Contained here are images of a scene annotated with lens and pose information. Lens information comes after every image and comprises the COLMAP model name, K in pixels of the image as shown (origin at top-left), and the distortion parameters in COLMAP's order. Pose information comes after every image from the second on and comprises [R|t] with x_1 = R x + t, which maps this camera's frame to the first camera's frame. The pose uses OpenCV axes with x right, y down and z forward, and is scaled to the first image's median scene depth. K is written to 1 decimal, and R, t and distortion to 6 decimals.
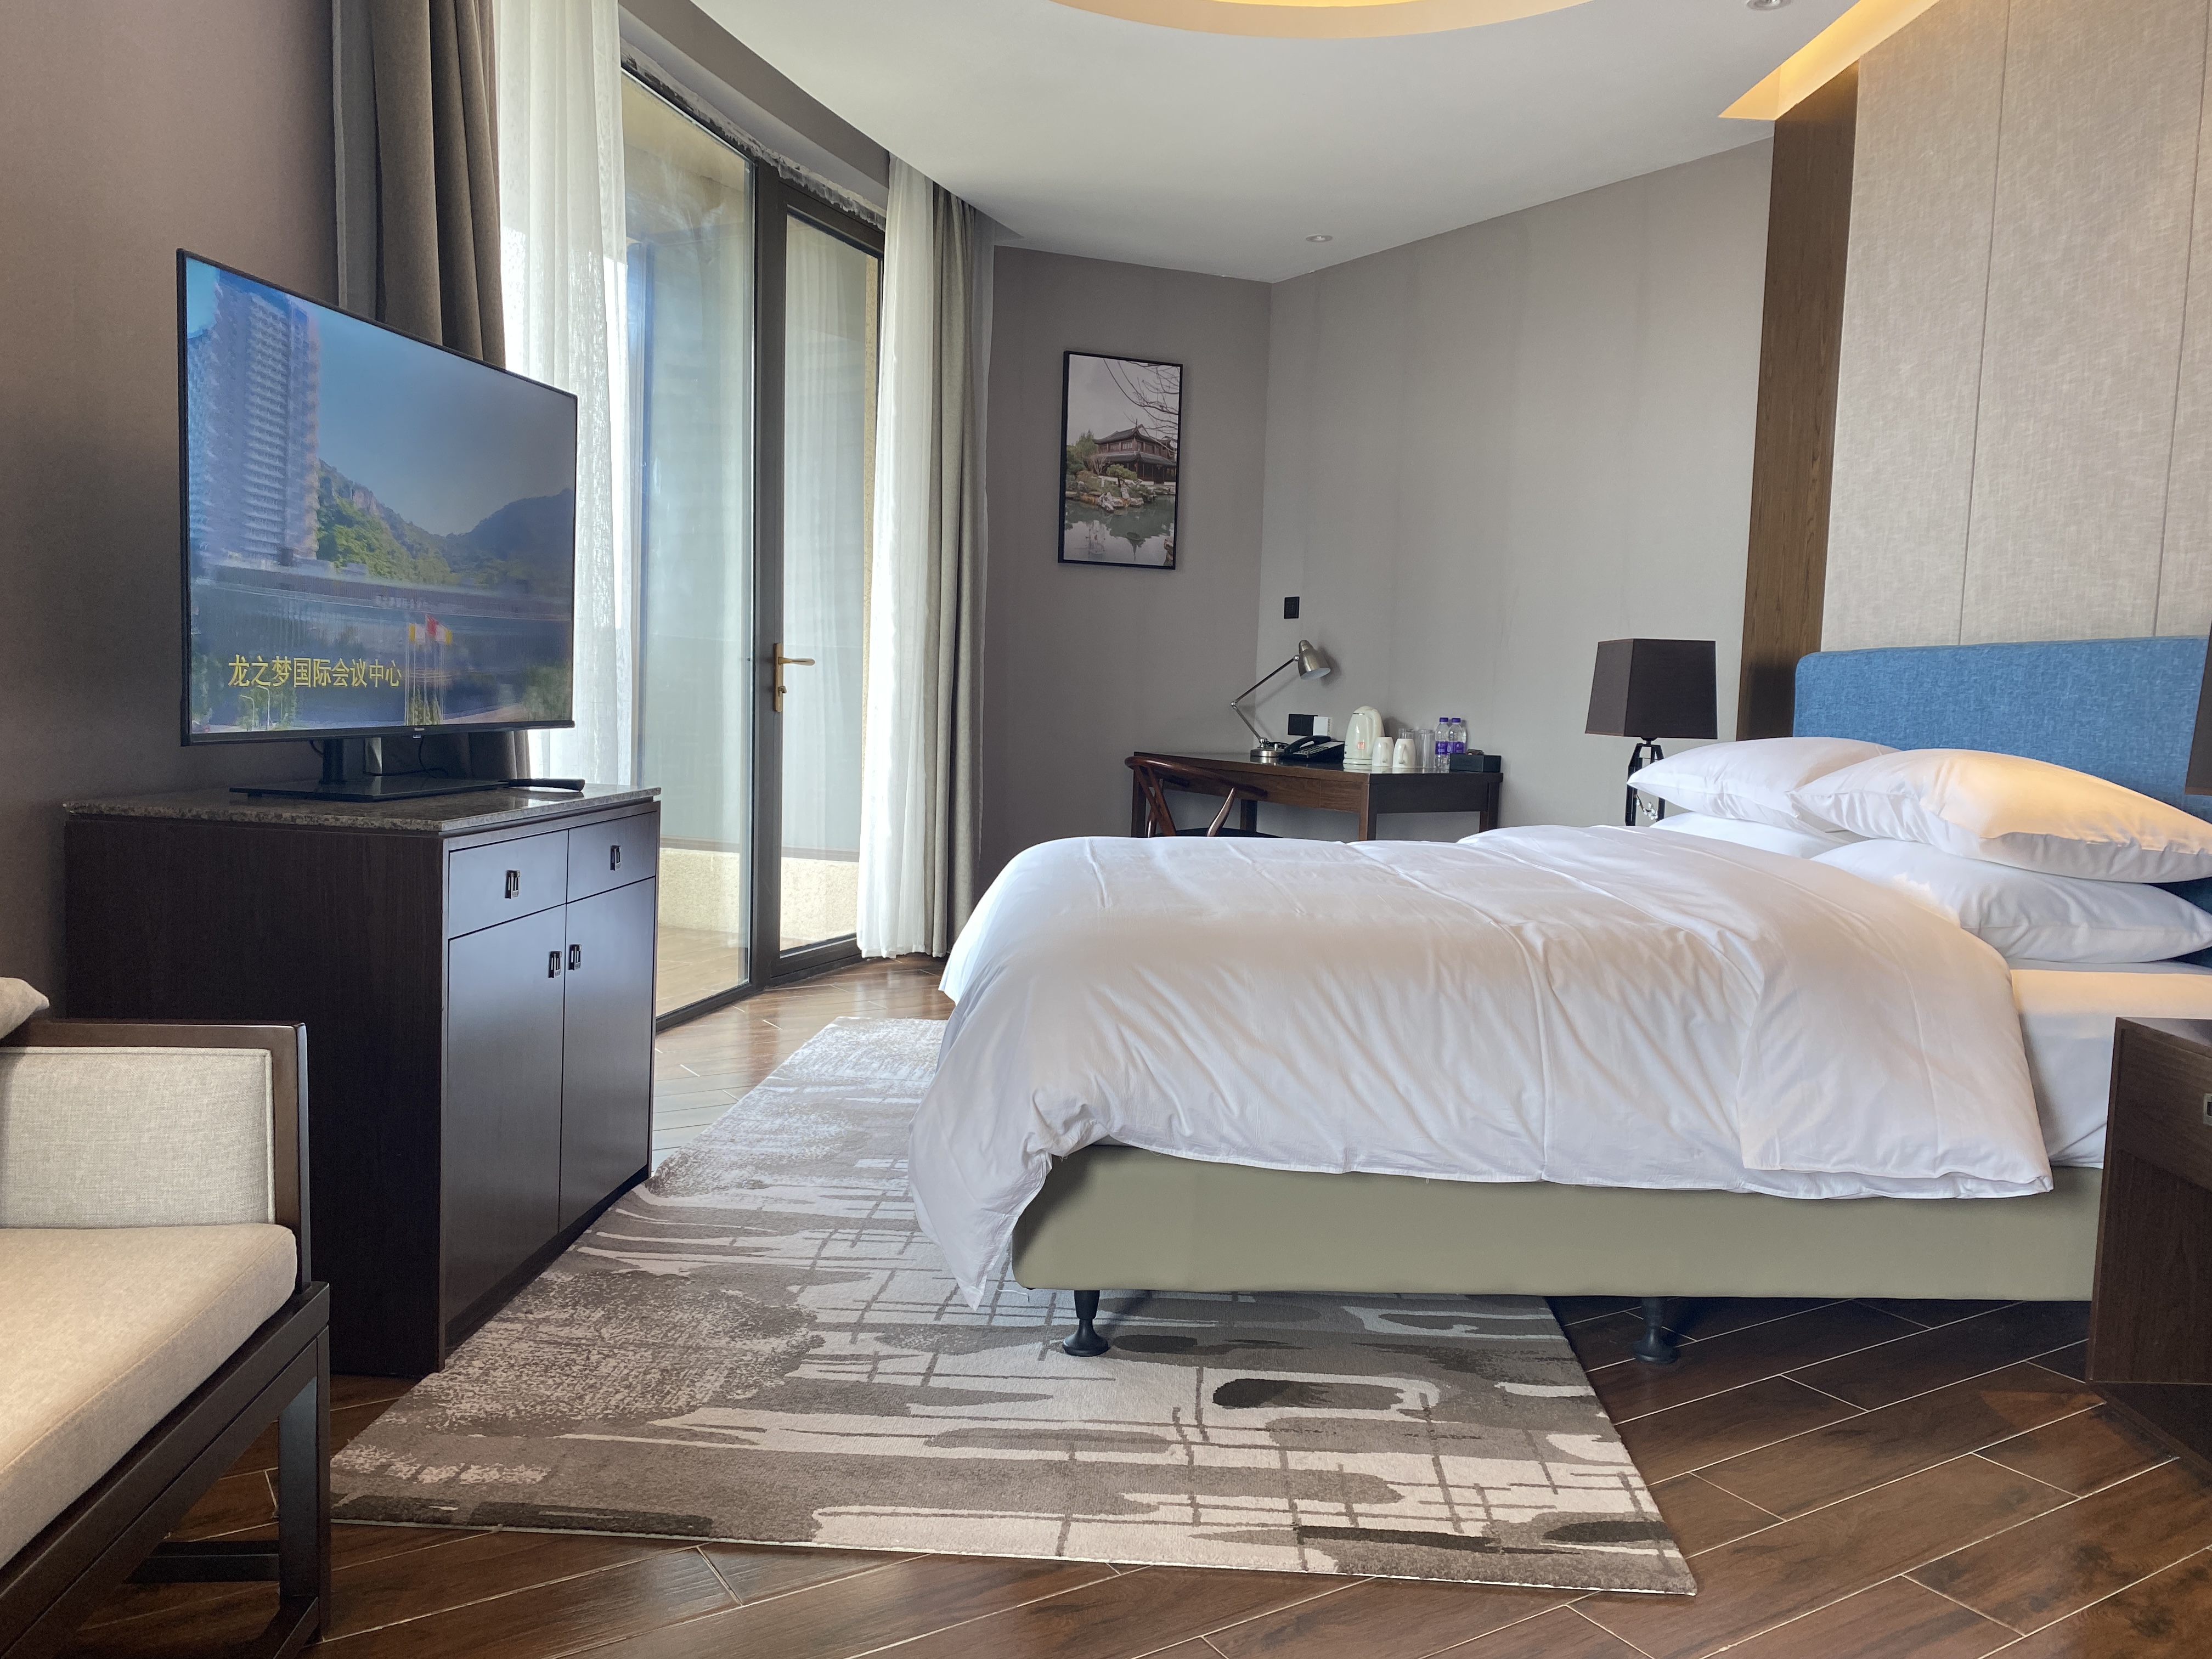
lens RADIAL K [[1709.3, 0, 1106.0], [0, 1709.3, 829.5], [0, 0, 1]] dist [-0.000304, -0.005378]
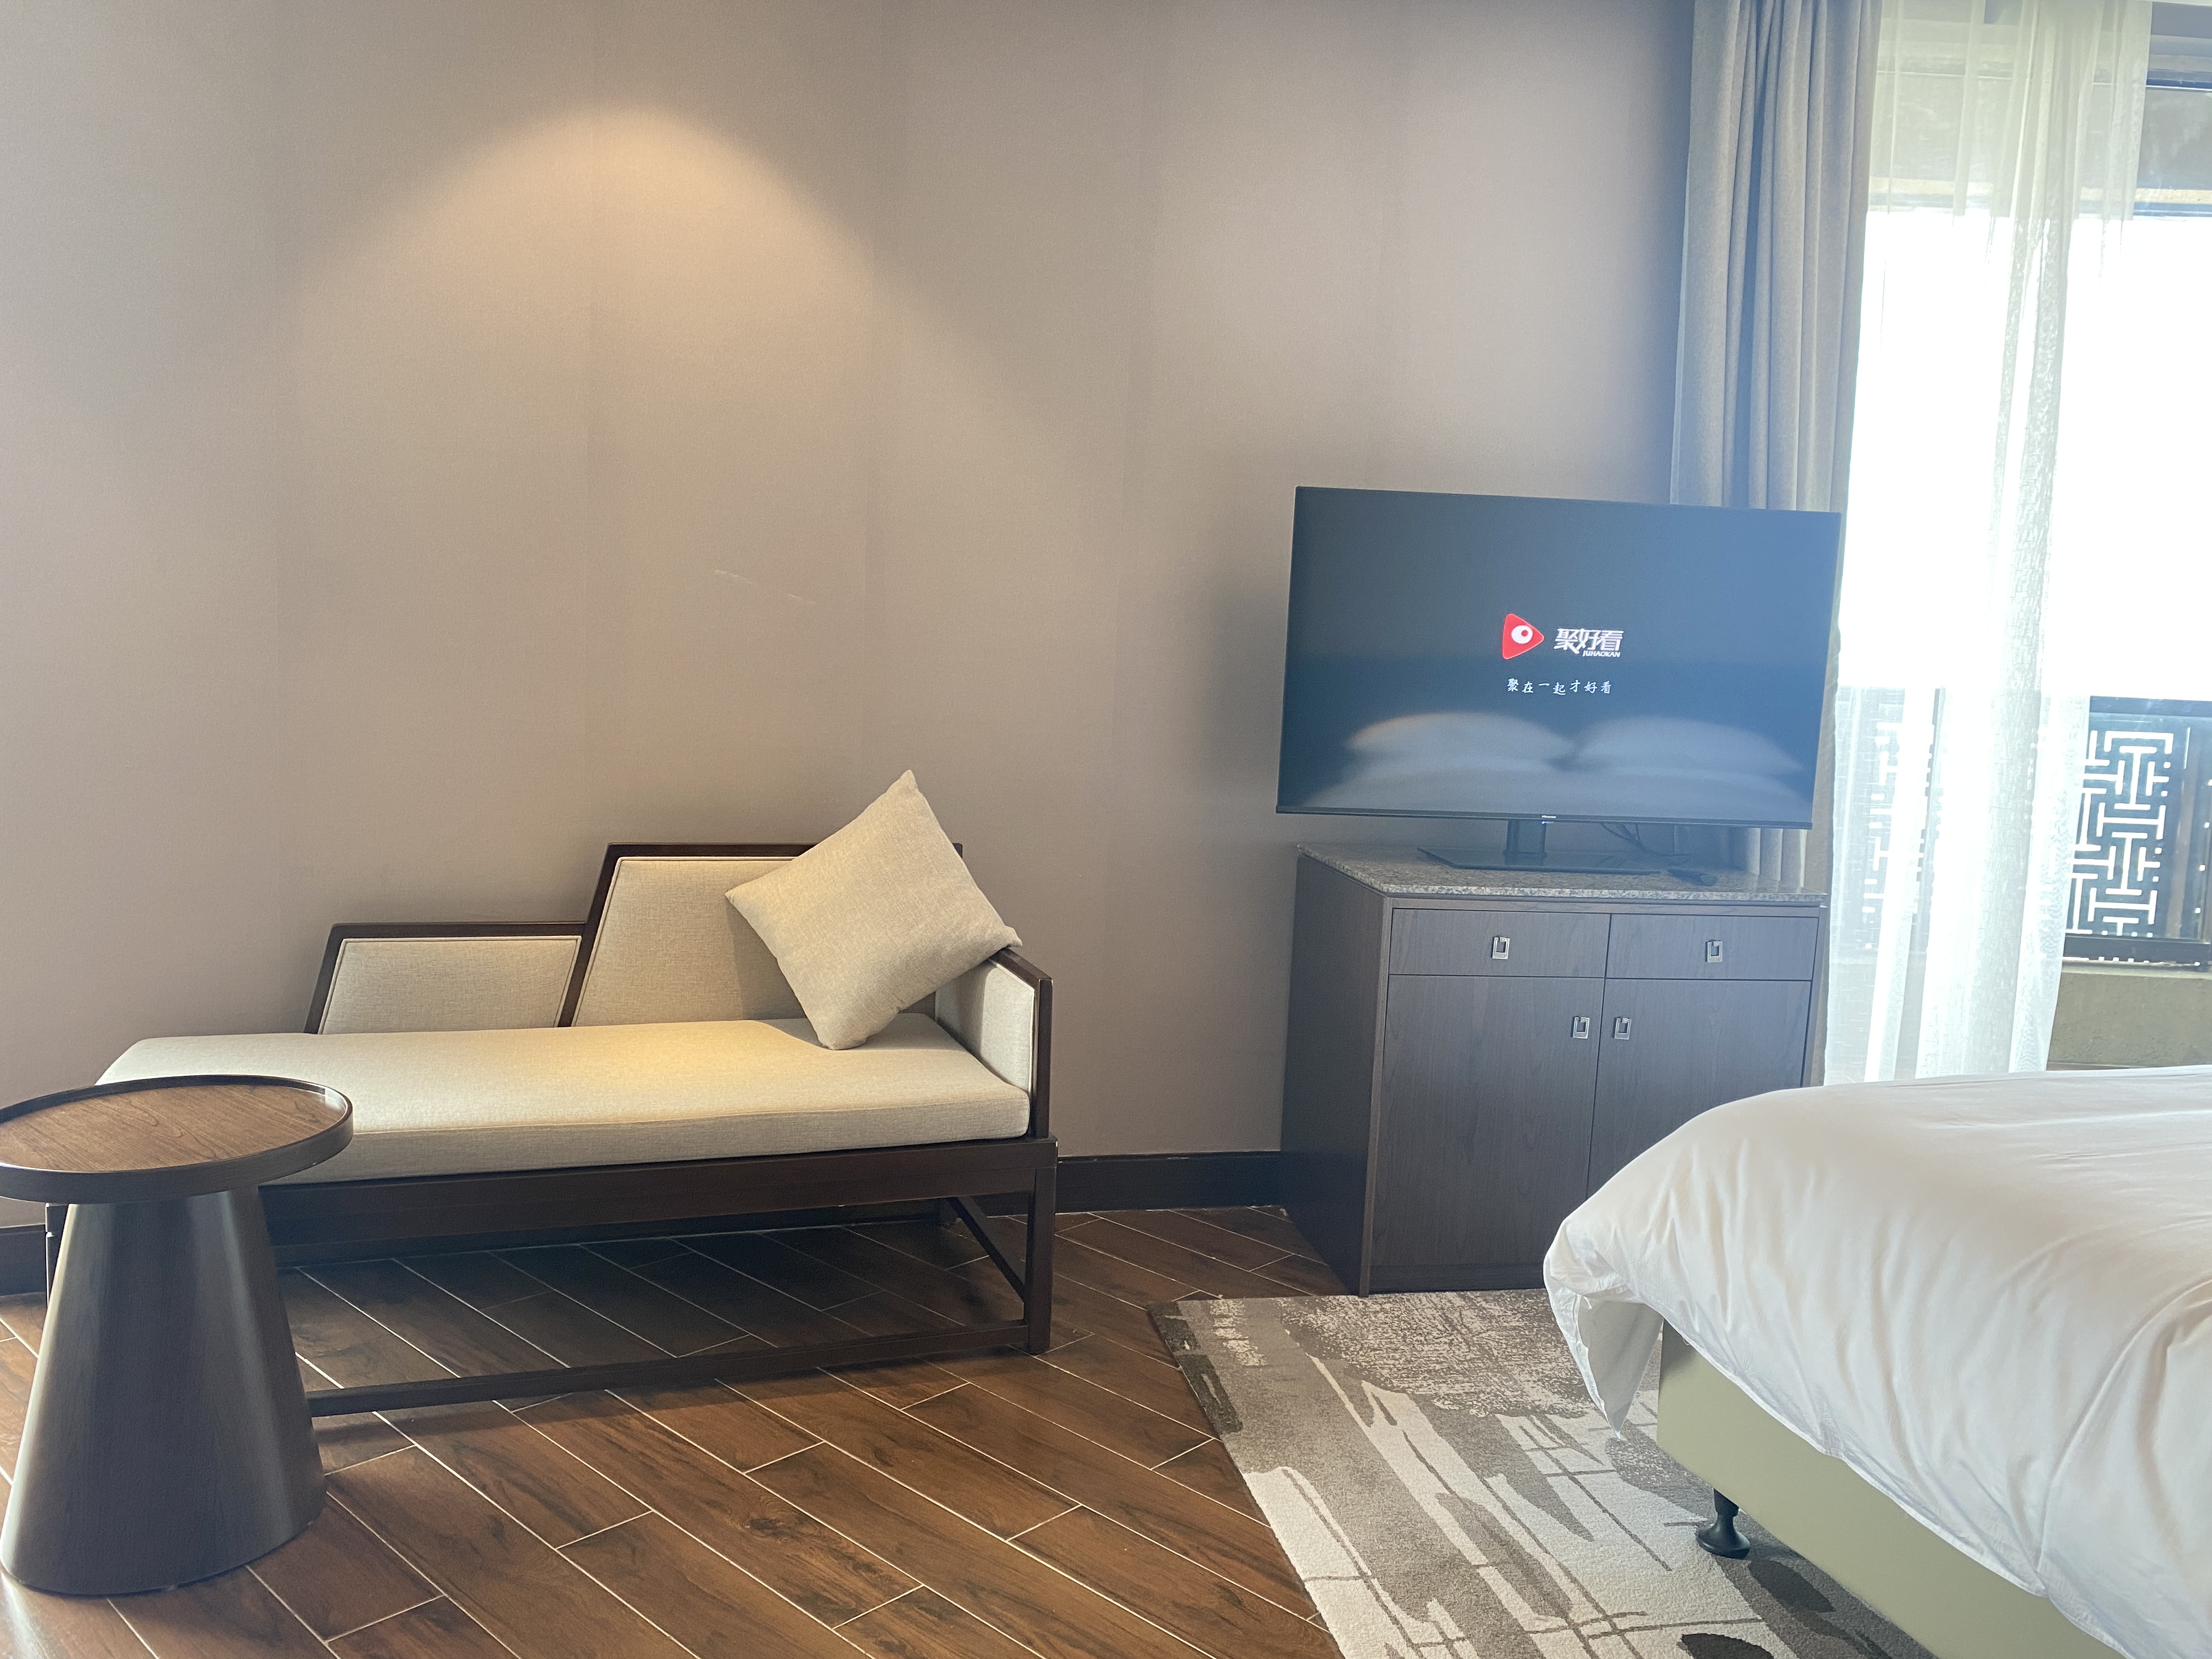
lens RADIAL K [[1709.3, 0, 1106.0], [0, 1709.3, 829.5], [0, 0, 1]] dist [-0.000304, -0.005378]
pose [[0.257042, 0.093460, -0.961870, 0.751707], [-0.124200, 0.990253, 0.063028, -0.093018], [0.958386, 0.103264, 0.266145, 0.403363]]
